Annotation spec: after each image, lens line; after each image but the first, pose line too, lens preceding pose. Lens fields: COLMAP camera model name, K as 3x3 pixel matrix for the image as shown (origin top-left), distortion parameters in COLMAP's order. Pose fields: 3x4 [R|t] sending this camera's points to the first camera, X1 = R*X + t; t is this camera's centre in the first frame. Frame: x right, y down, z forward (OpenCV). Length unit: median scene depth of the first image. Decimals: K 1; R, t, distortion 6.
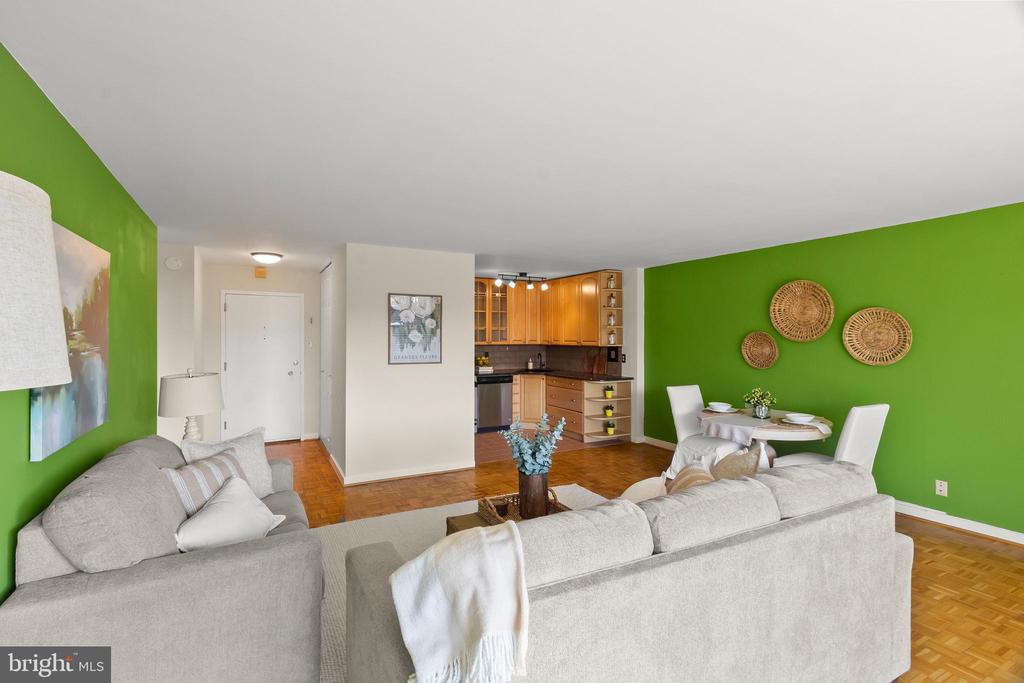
lens RADIAL K [[489.1, 0, 512.0], [0, 489.1, 341.5], [0, 0, 1]] dist [-0.001203, -0.000238]
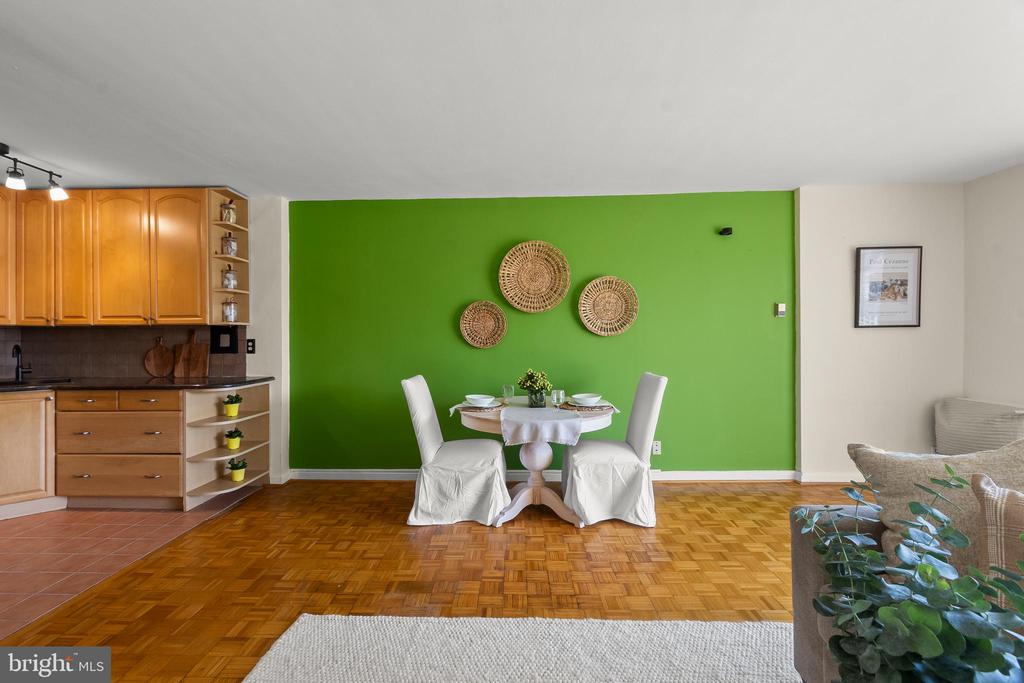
lens RADIAL K [[469.9, 0, 511.9], [0, 469.9, 333.8], [0, 0, 1]] dist [0.000167, 0.000093]
pose [[0.507307, 0.001278, 0.861765, -0.102119], [0.021033, 0.999683, -0.013864, 0.034770], [-0.861509, 0.025159, 0.507119, 0.449027]]
